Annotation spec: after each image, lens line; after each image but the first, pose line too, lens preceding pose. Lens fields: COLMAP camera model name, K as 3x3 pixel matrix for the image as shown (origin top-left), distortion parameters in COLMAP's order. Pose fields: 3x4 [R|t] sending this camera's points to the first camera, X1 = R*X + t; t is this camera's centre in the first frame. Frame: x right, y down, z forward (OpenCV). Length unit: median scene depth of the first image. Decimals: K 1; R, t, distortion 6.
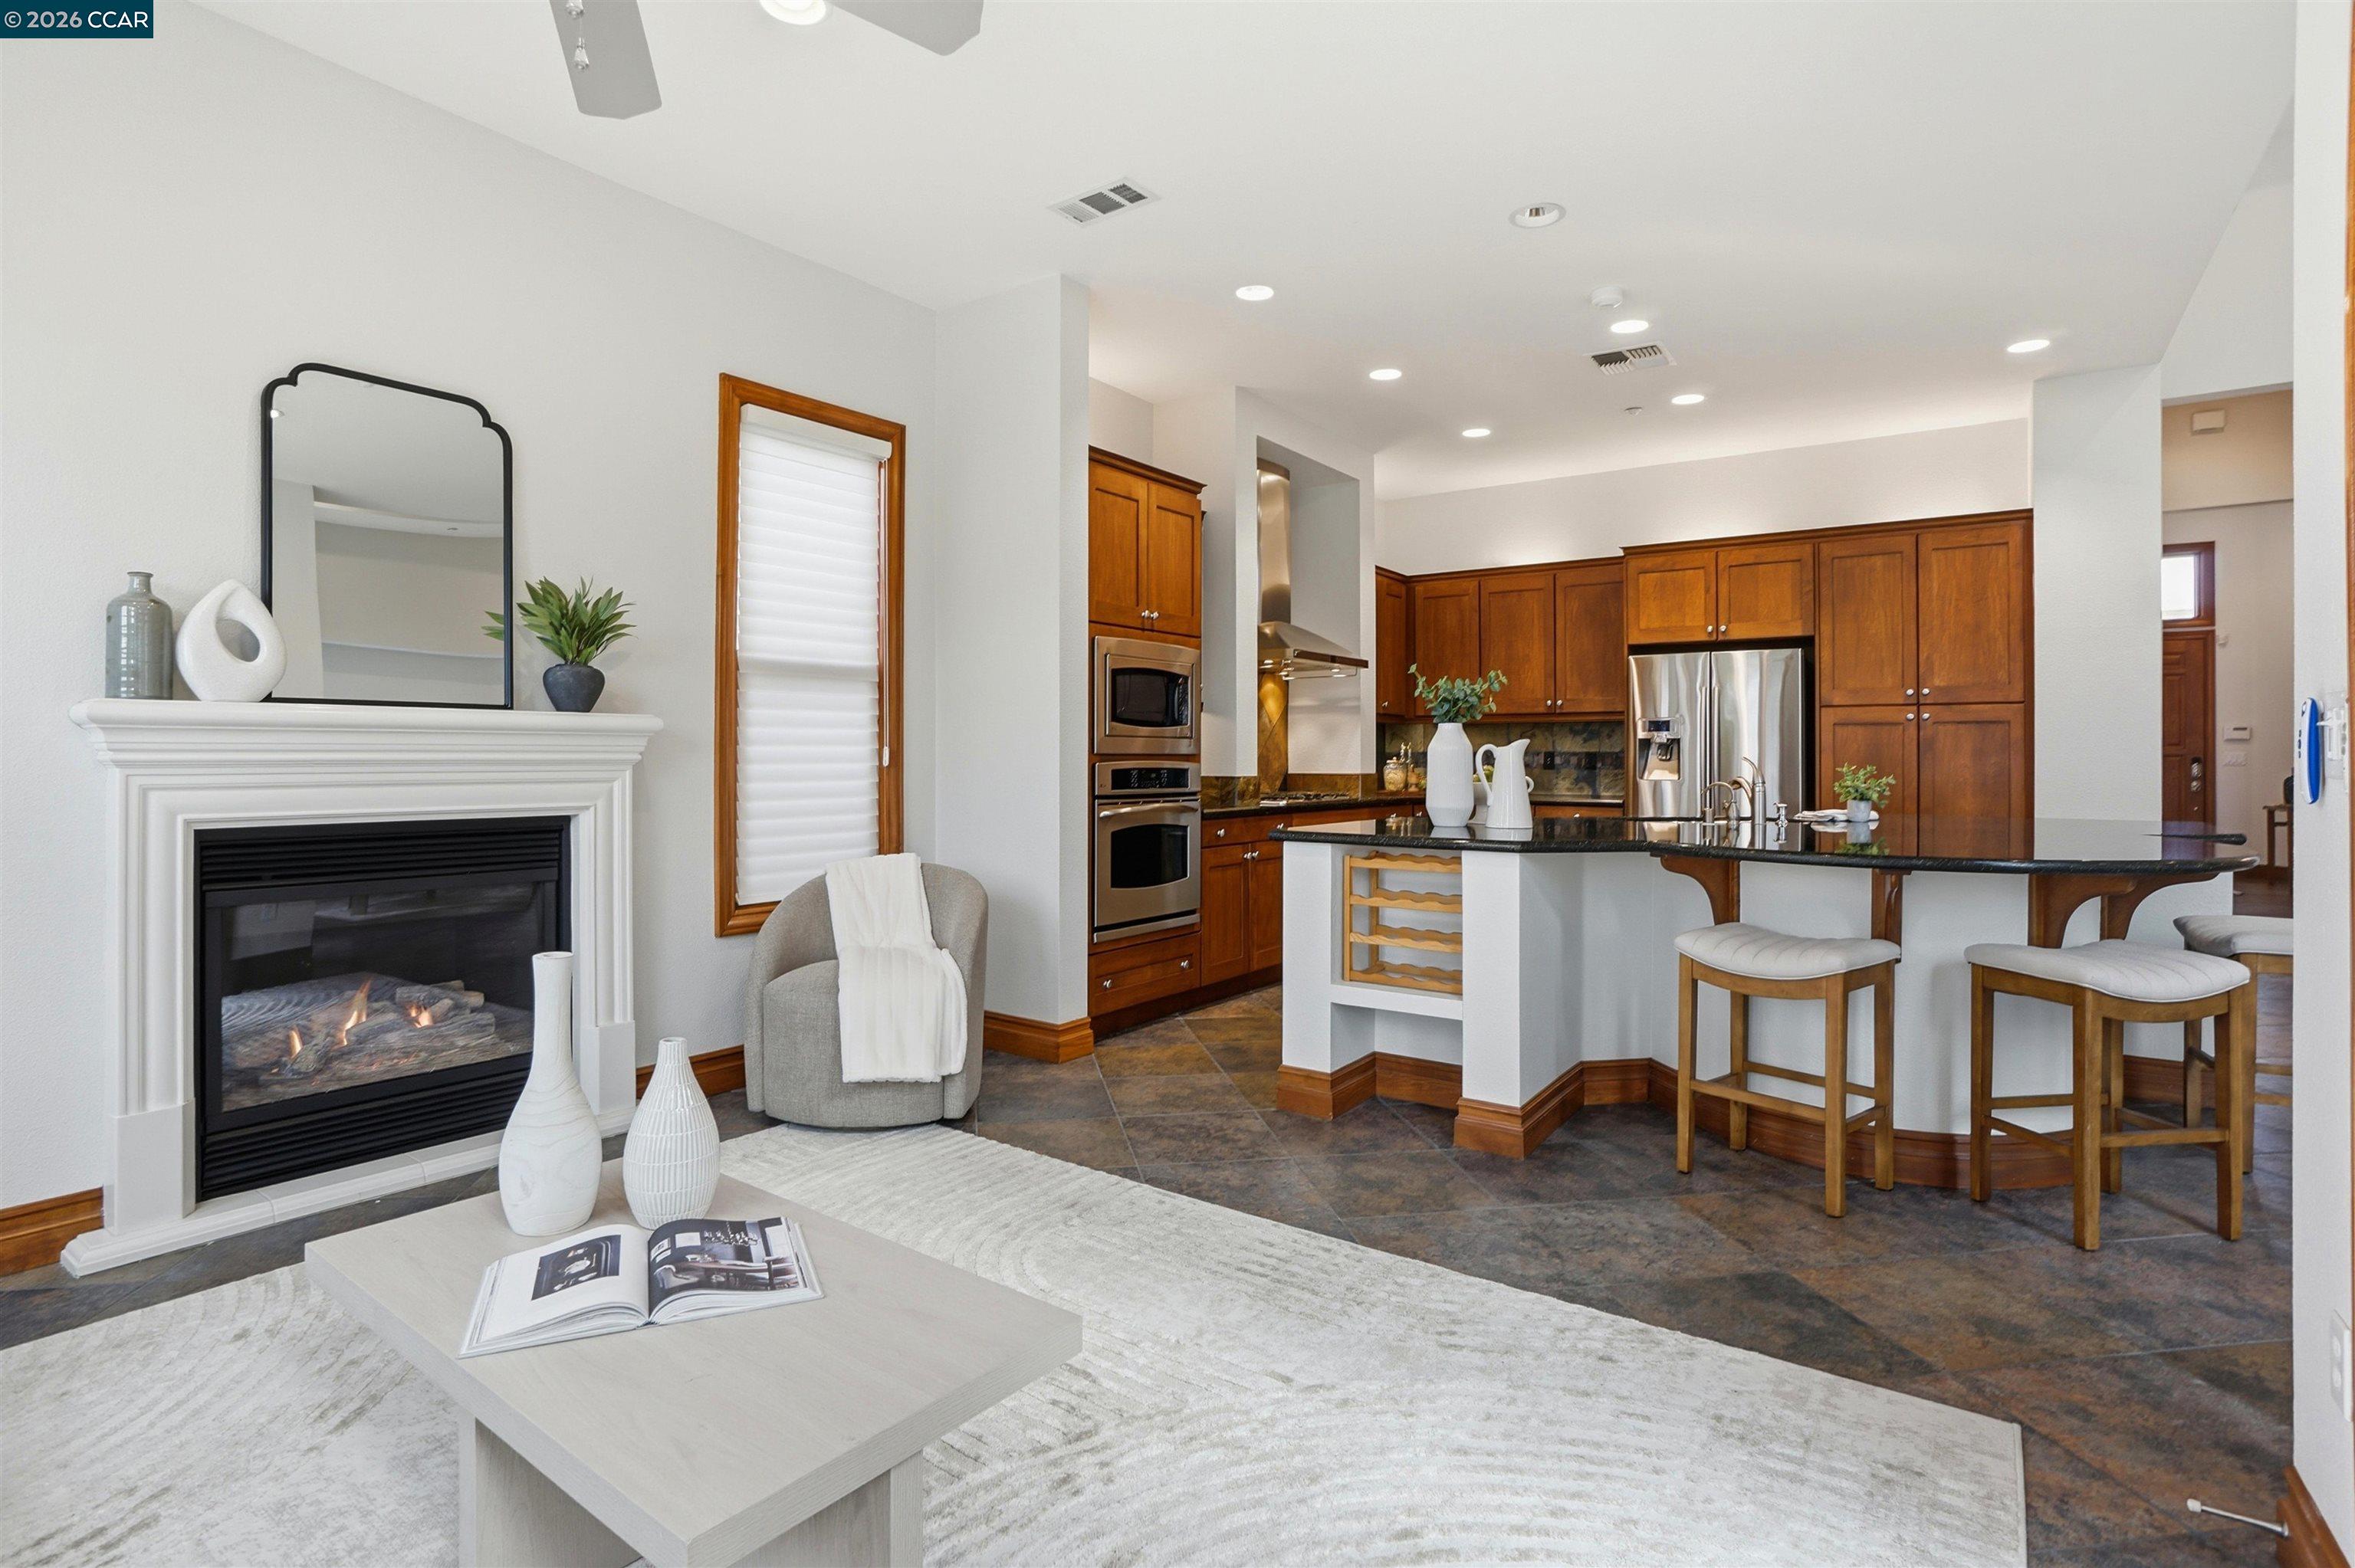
lens RADIAL K [[1179.3, 0, 1157.2], [0, 1179.3, 749.9], [0, 0, 1]] dist [-0.027928, 0.000157]
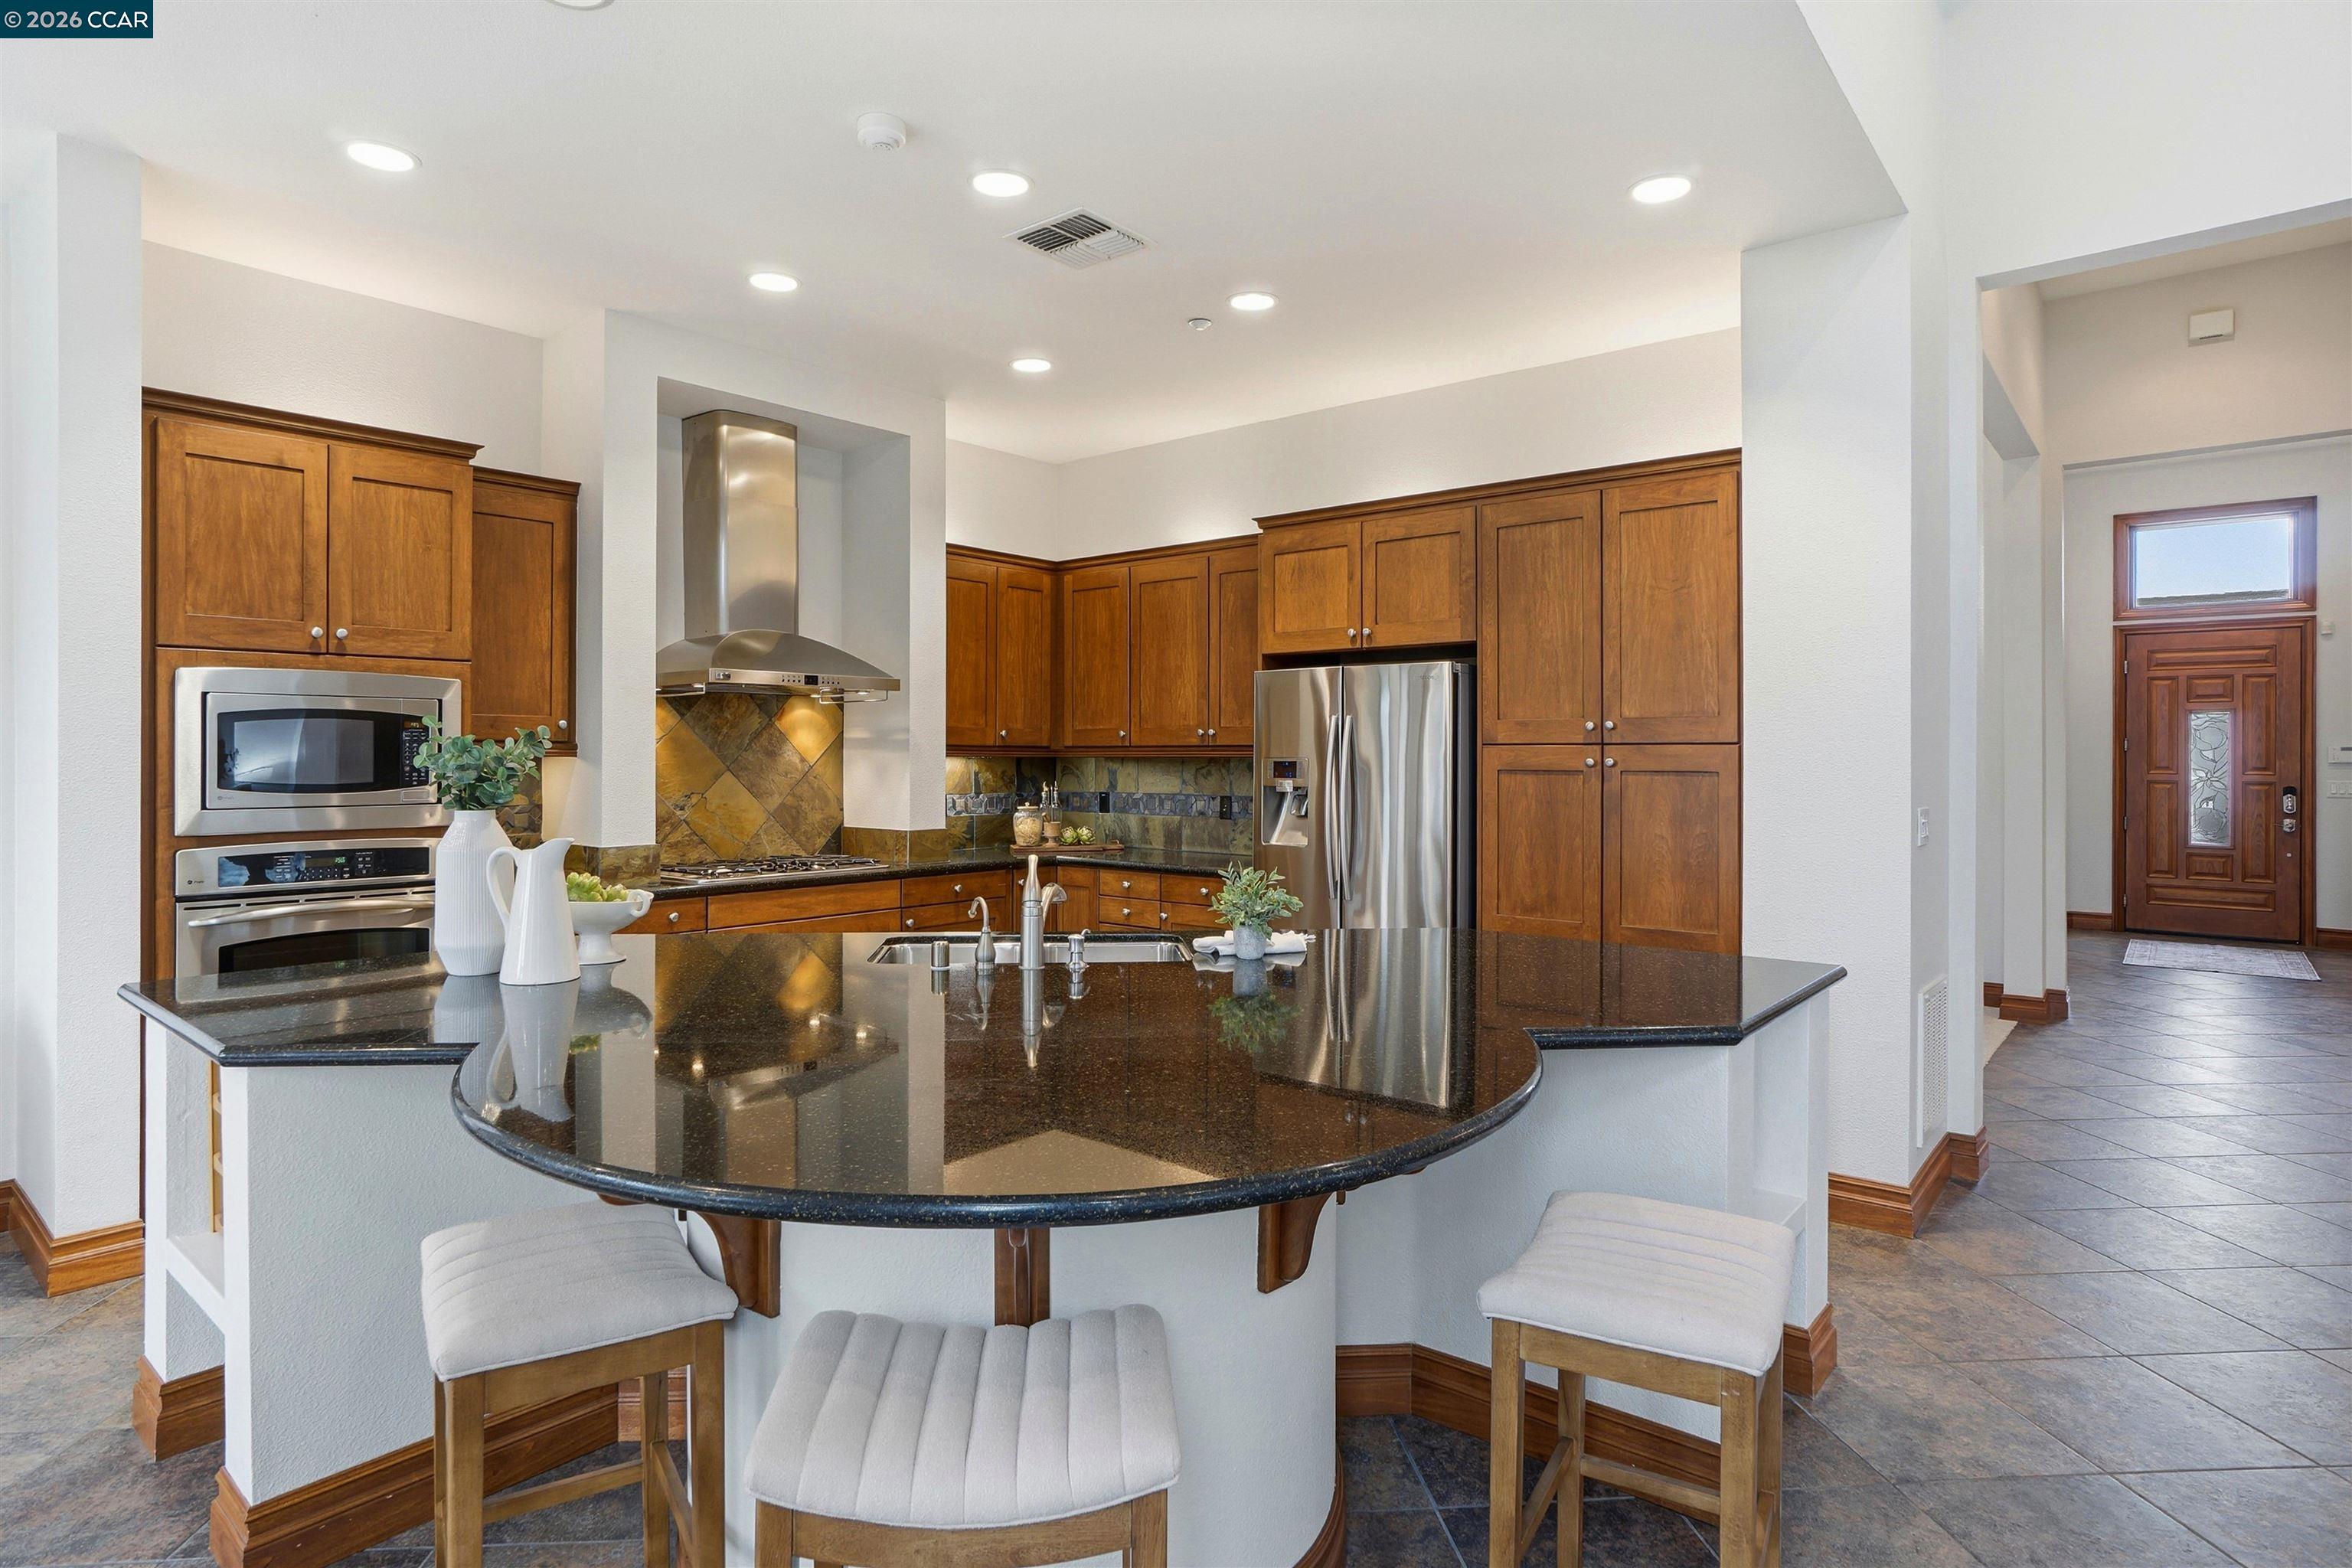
lens RADIAL K [[1275.2, 0, 1145.5], [0, 1275.2, 751.0], [0, 0, 1]] dist [-0.021190, 0.000846]
pose [[0.996023, -0.002238, -0.089074, 0.464063], [0.002537, 0.999992, 0.003246, -0.038471], [0.089066, -0.003459, 0.996020, 0.250292]]
